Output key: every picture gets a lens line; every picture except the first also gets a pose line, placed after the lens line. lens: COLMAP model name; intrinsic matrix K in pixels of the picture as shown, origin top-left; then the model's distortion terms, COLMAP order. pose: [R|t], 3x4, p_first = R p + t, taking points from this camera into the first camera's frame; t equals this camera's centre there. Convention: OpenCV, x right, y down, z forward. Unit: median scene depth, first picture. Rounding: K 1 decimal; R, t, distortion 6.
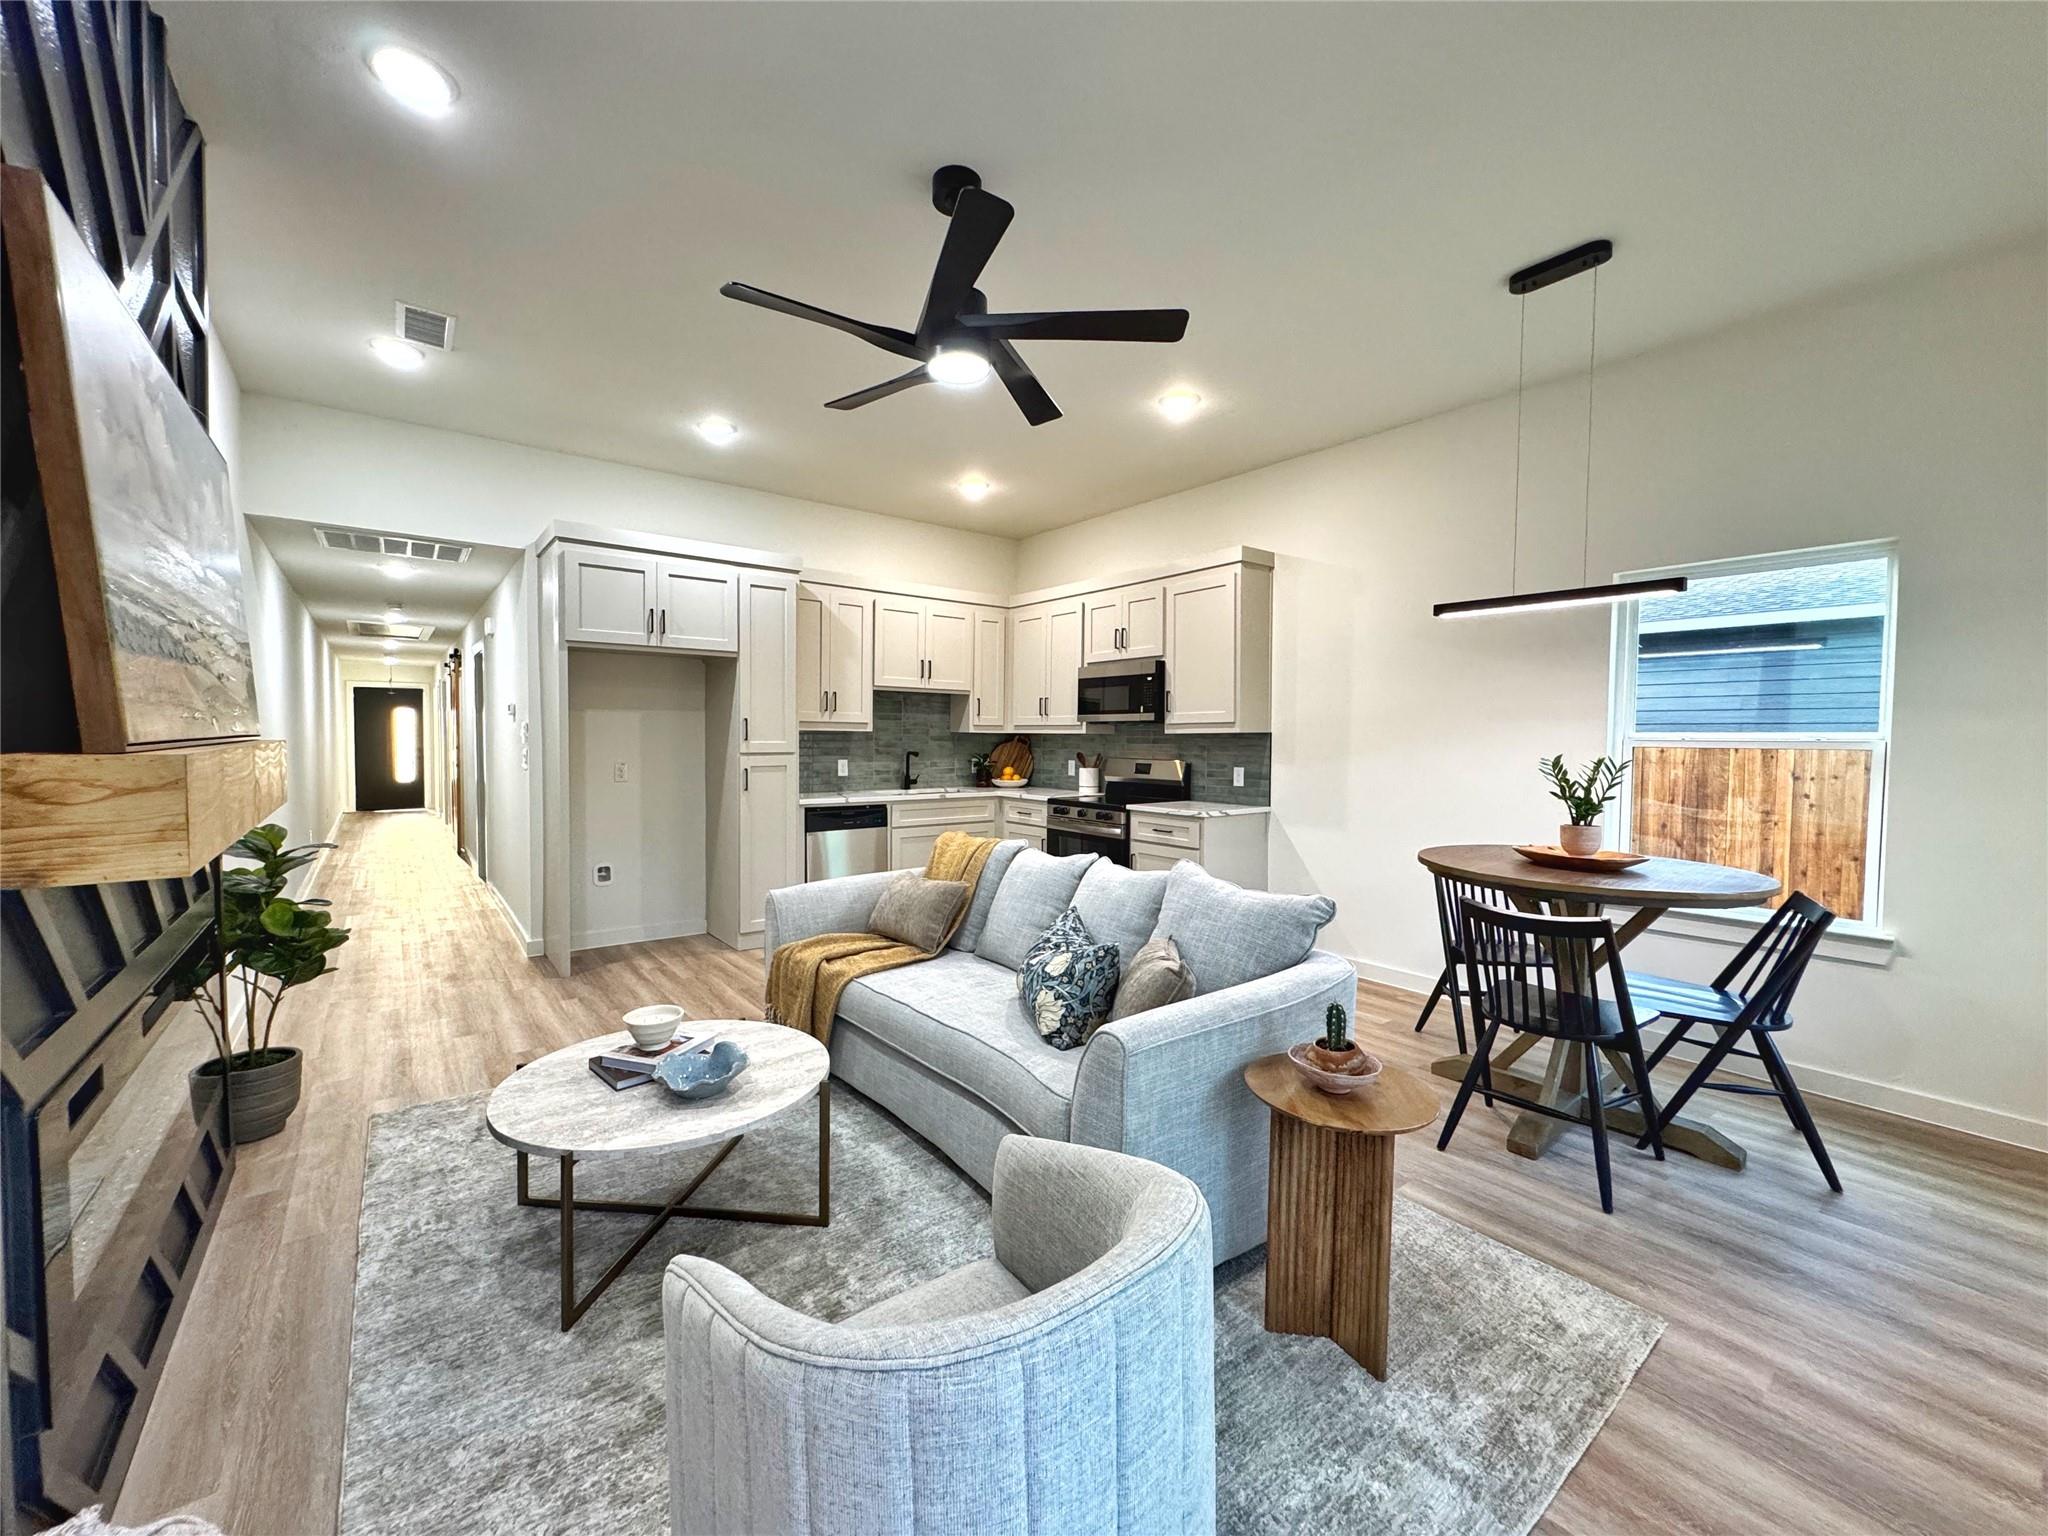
lens RADIAL K [[819.0, 0, 1024.0], [0, 819.0, 768.0], [0, 0, 1]] dist [0.000084, -0.000014]
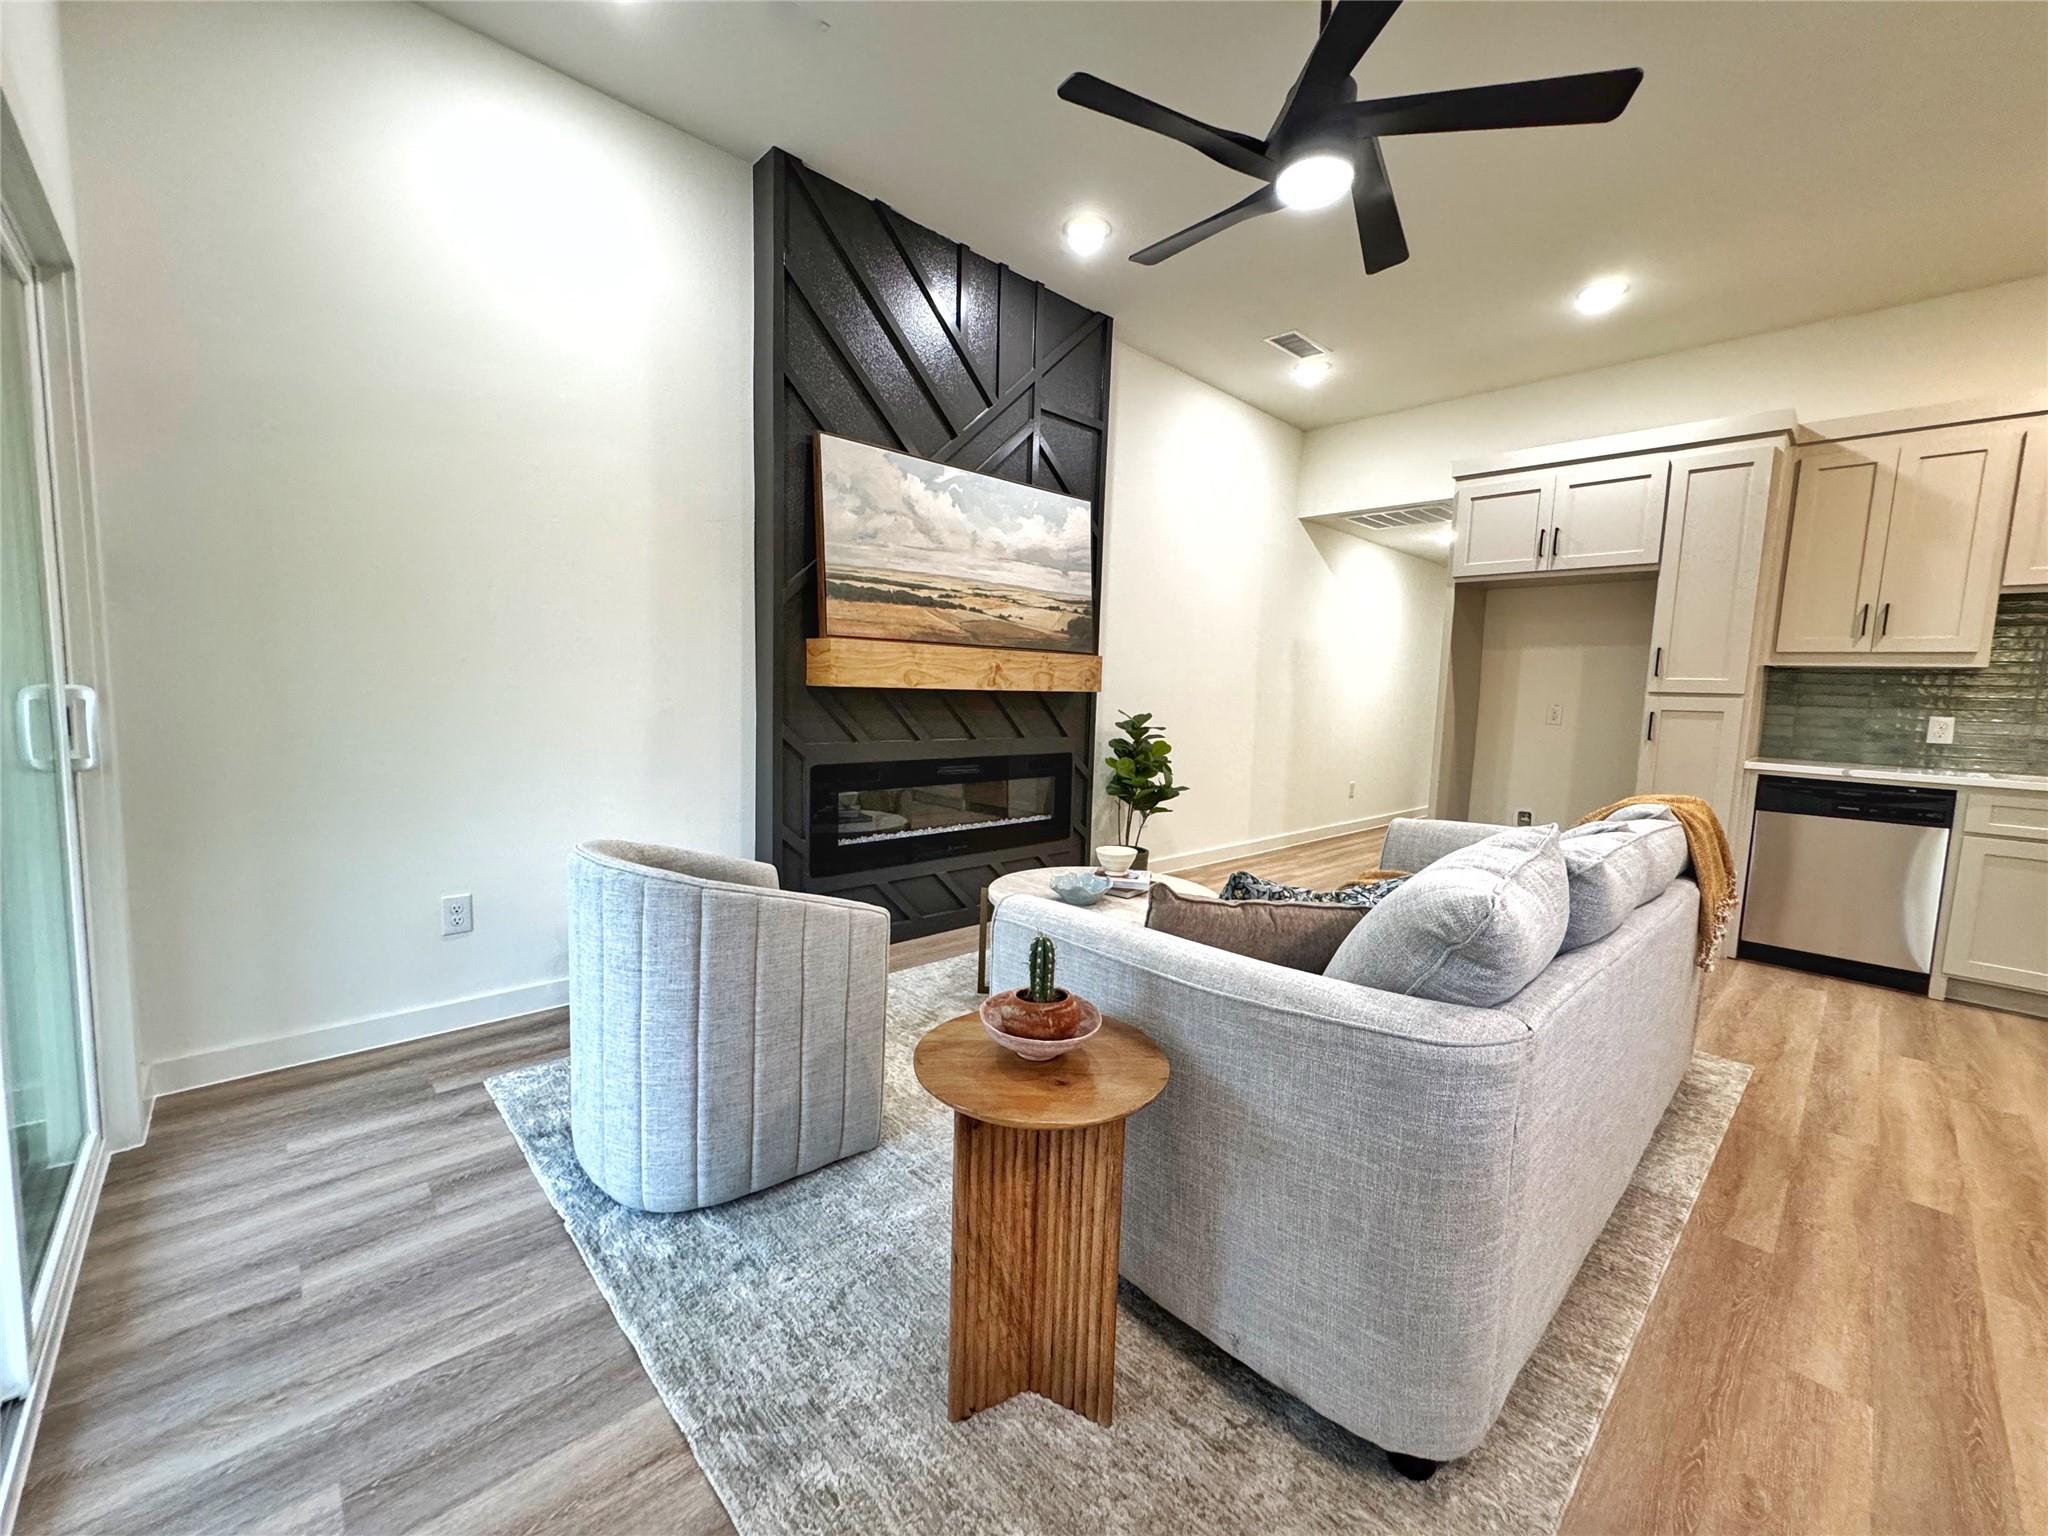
lens RADIAL K [[819.0, 0, 1024.0], [0, 819.0, 768.0], [0, 0, 1]] dist [0.000084, -0.000014]
pose [[0.096808, 0.093361, -0.990915, 0.387030], [-0.073938, 0.993515, 0.086382, 0.030626], [0.992553, 0.064903, 0.103083, 0.325875]]
